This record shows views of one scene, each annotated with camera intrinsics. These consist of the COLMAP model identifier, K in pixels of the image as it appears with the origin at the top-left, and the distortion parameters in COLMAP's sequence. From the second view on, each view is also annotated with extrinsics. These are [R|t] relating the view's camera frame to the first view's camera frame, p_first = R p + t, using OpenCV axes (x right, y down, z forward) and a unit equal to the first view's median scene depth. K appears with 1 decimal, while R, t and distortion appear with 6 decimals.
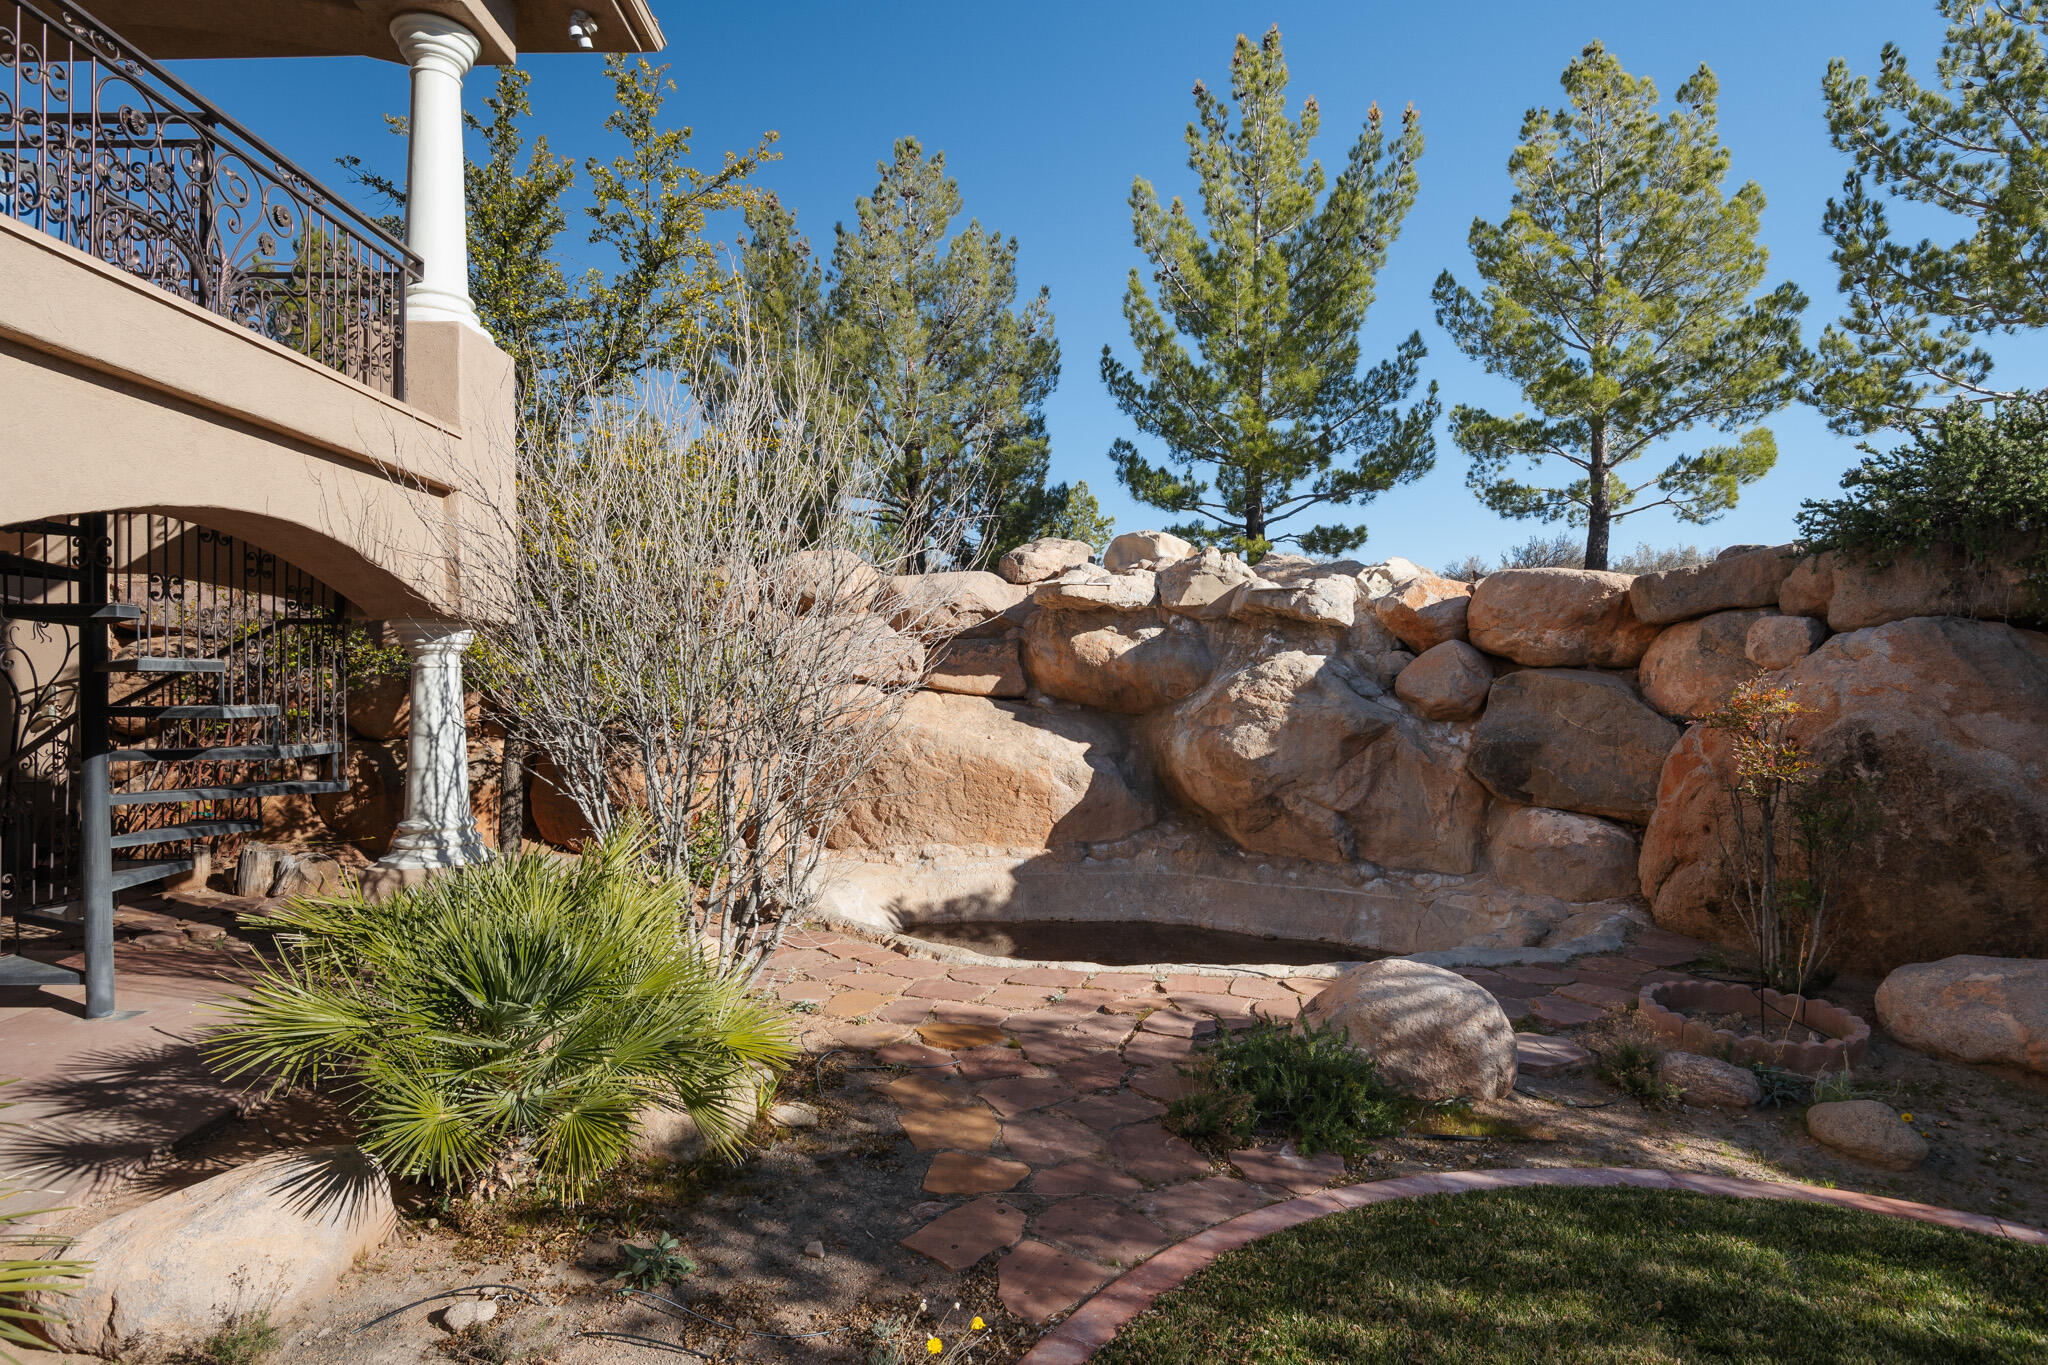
lens RADIAL K [[1060.5, 0, 1024.0], [0, 1060.5, 682.5], [0, 0, 1]] dist [0.003219, 0.000178]
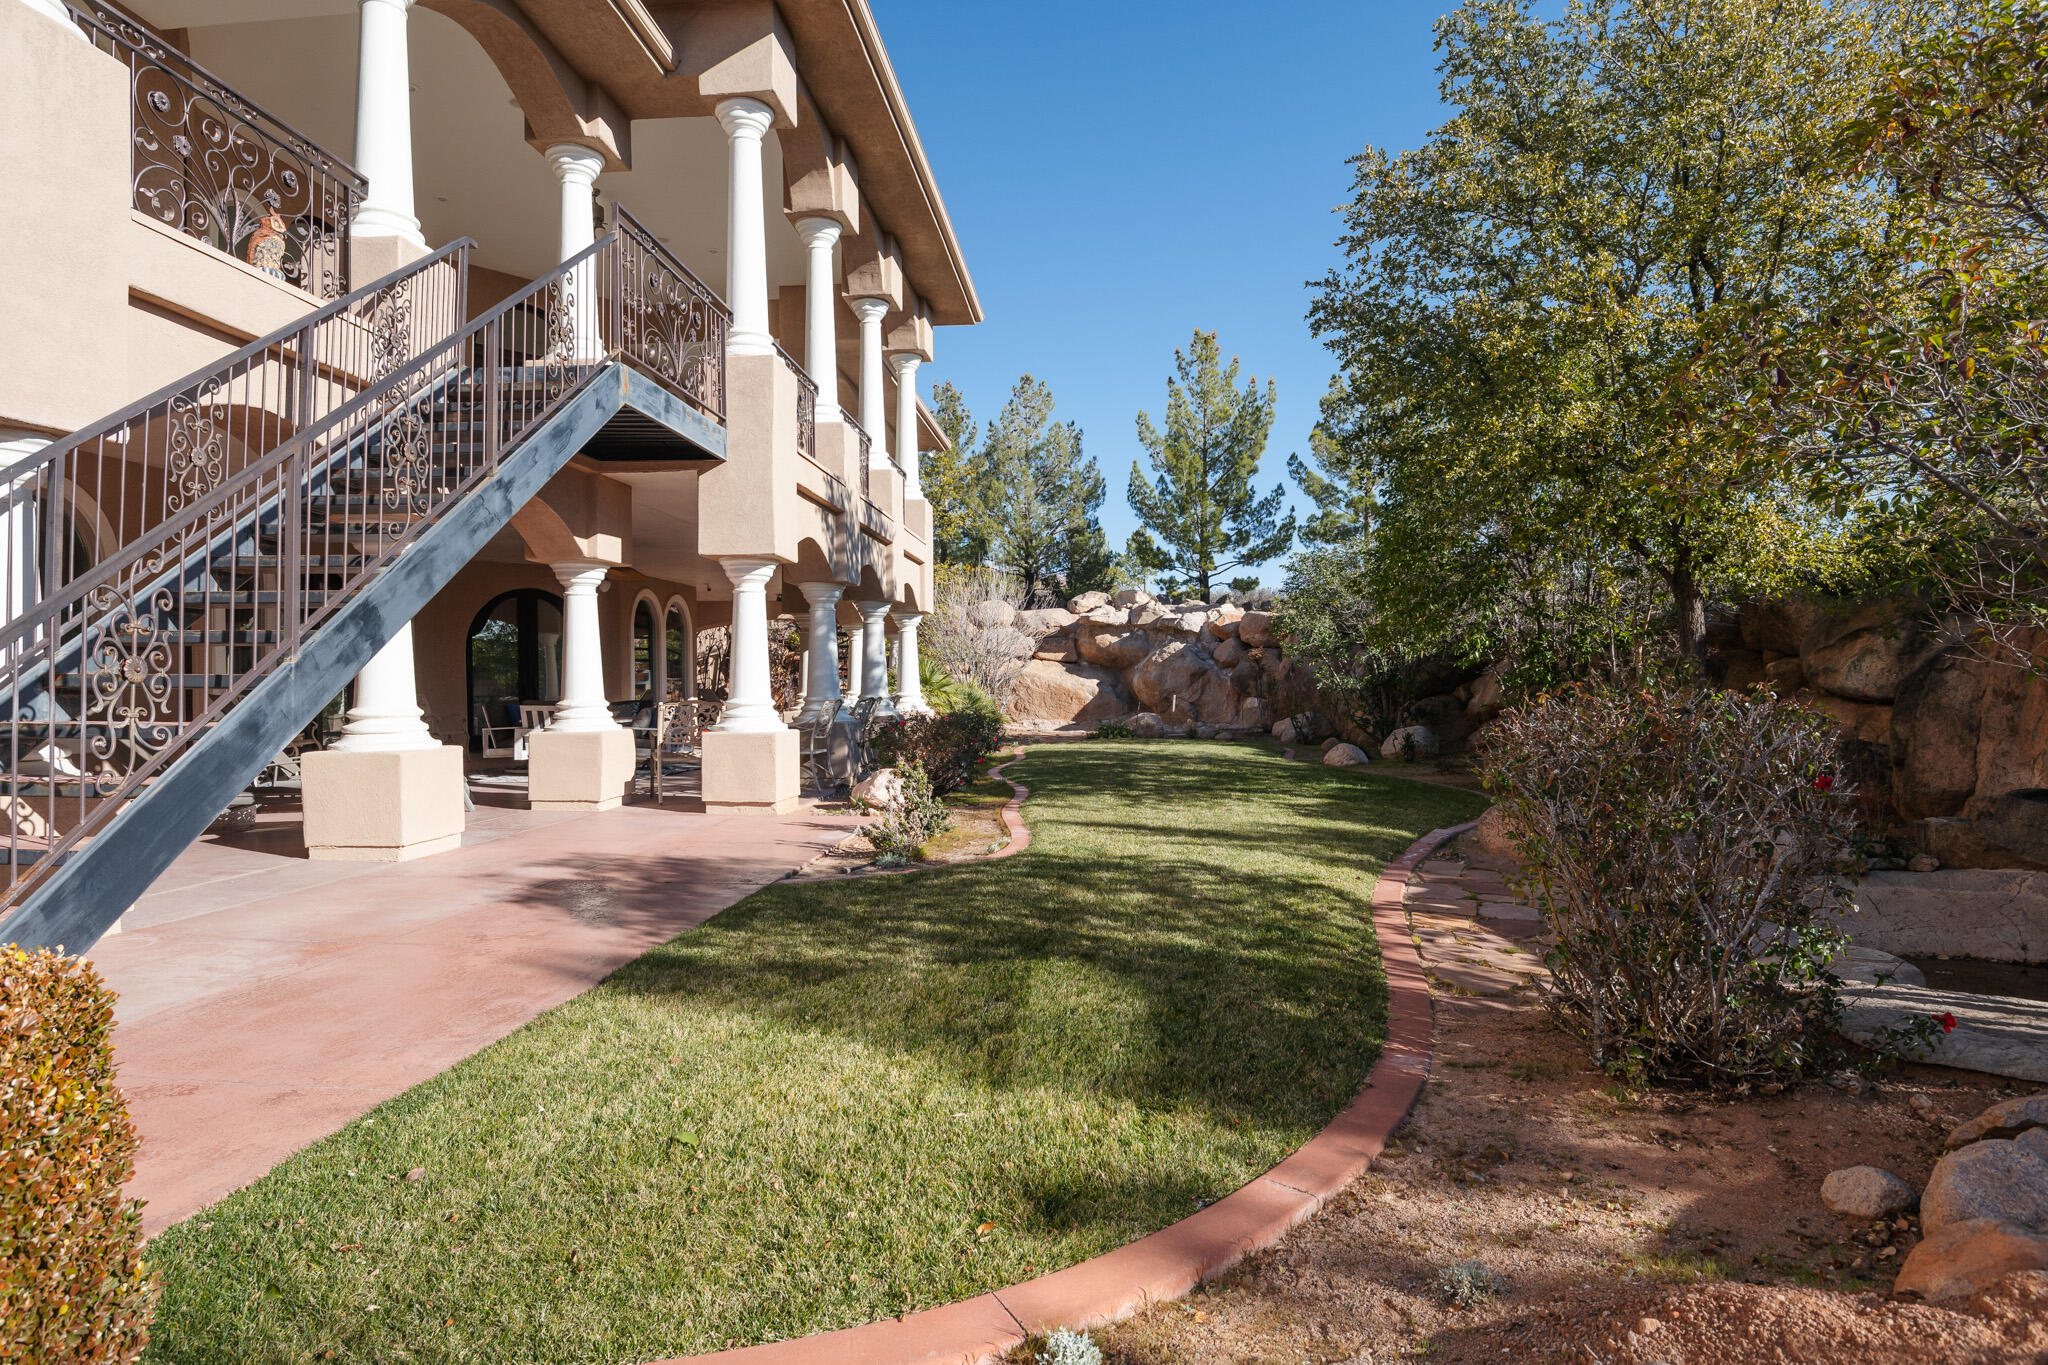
lens RADIAL K [[1092.1, 0, 1023.2], [0, 1092.1, 693.4], [0, 0, 1]] dist [0.005585, -0.035341]
pose [[0.994693, 0.000419, -0.102891, 0.121203], [0.001070, 0.999896, 0.014417, 0.044457], [0.102886, -0.014450, 0.994588, -1.324148]]
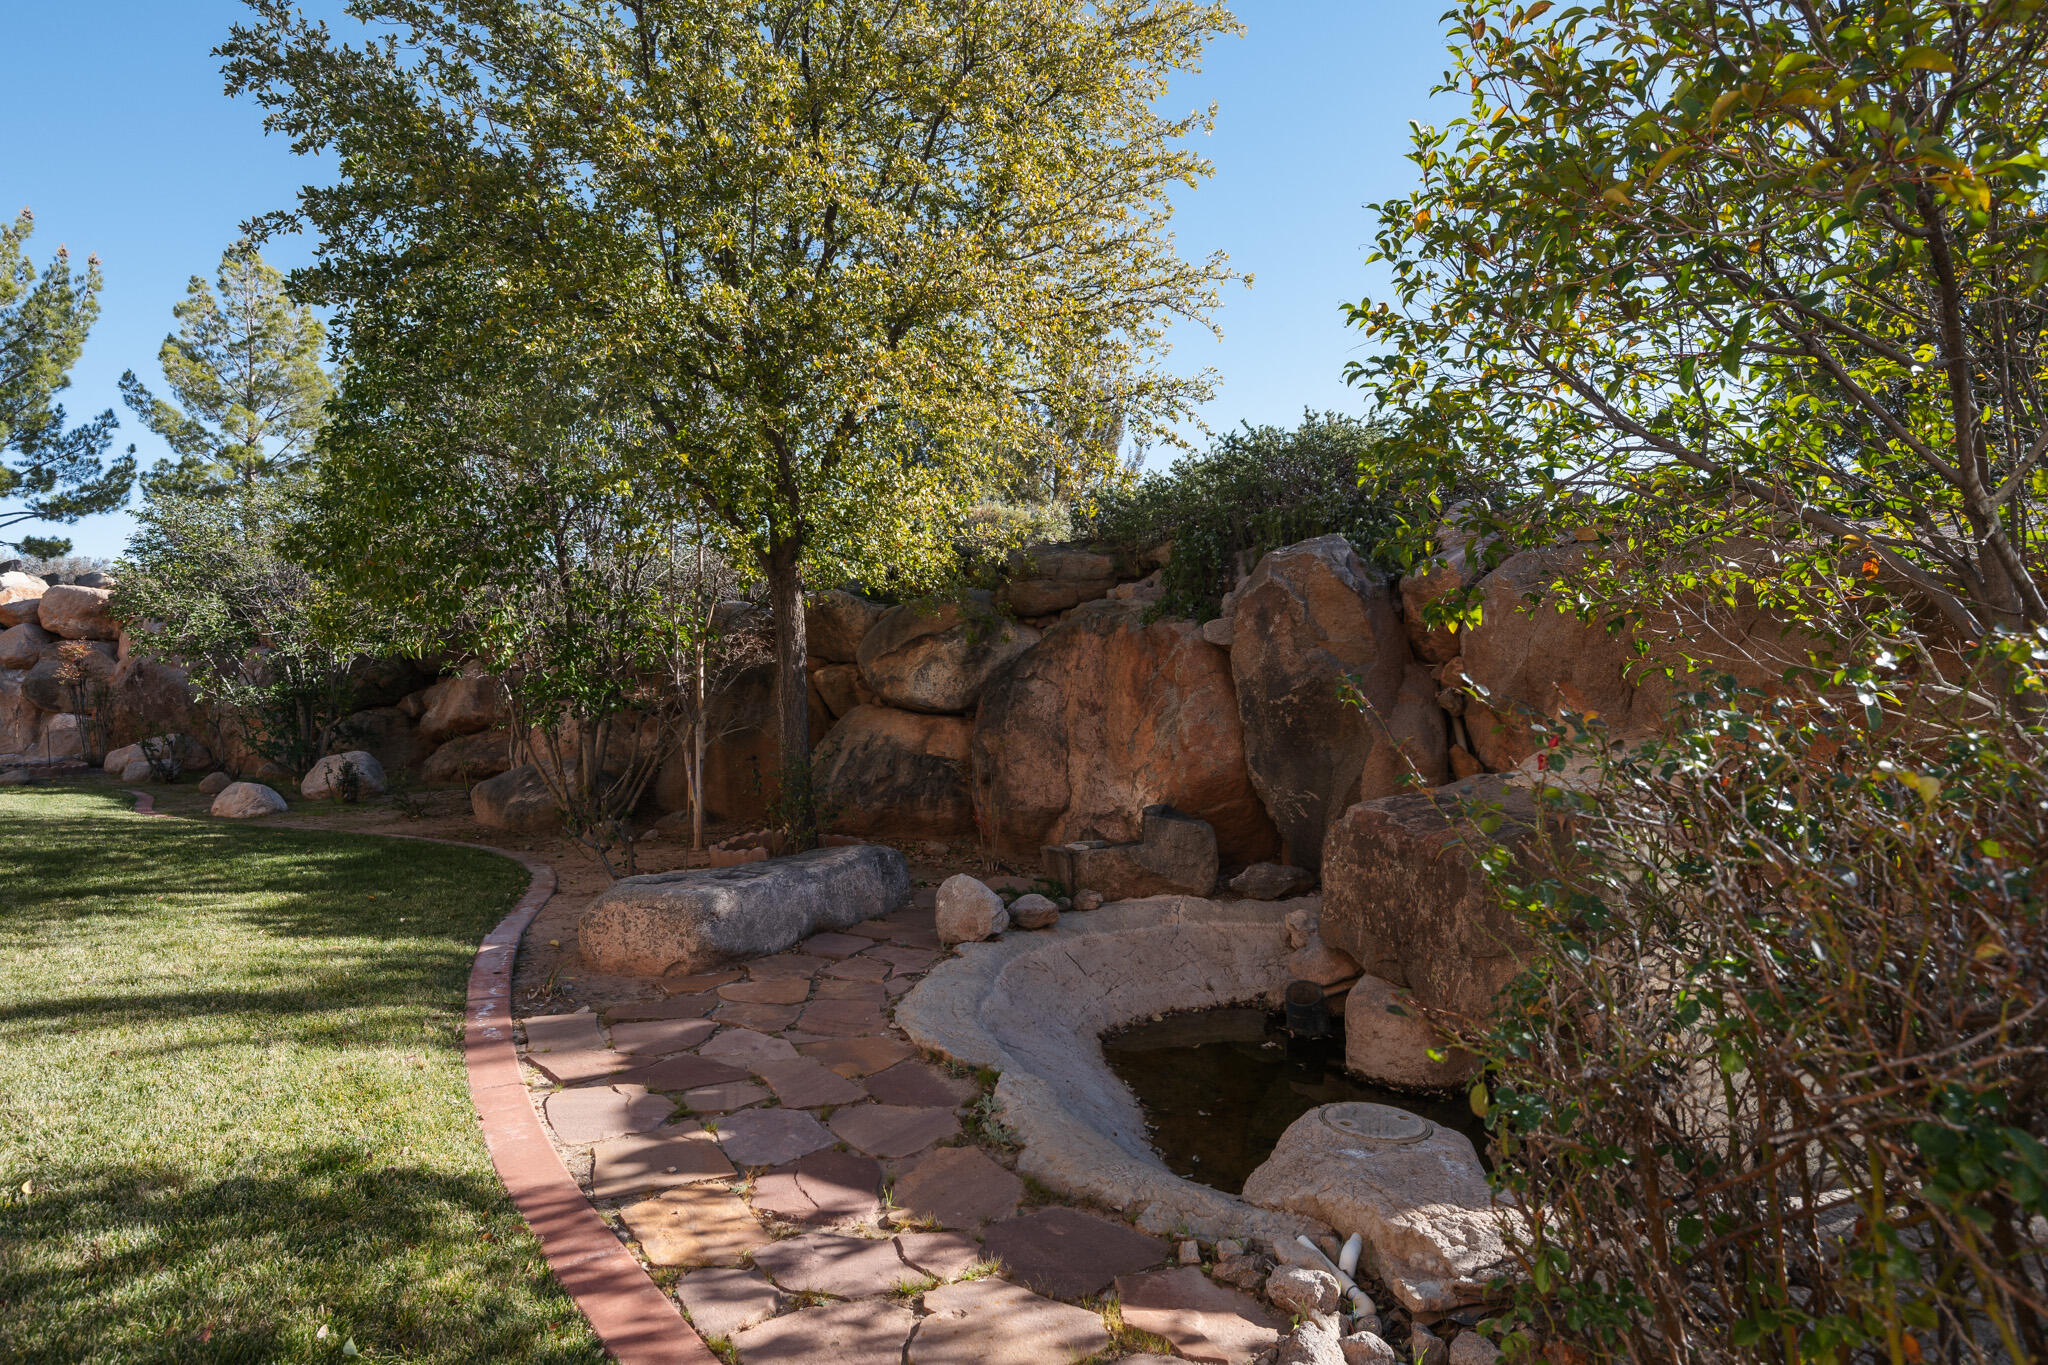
lens RADIAL K [[1108.9, 0, 1023.1], [0, 1108.9, 692.4], [0, 0, 1]] dist [-0.022535, 0.000194]
pose [[0.672412, -0.004627, 0.740162, 0.134563], [-0.001720, 0.999968, 0.007813, 0.042755], [-0.740175, -0.006527, 0.672383, -1.059872]]
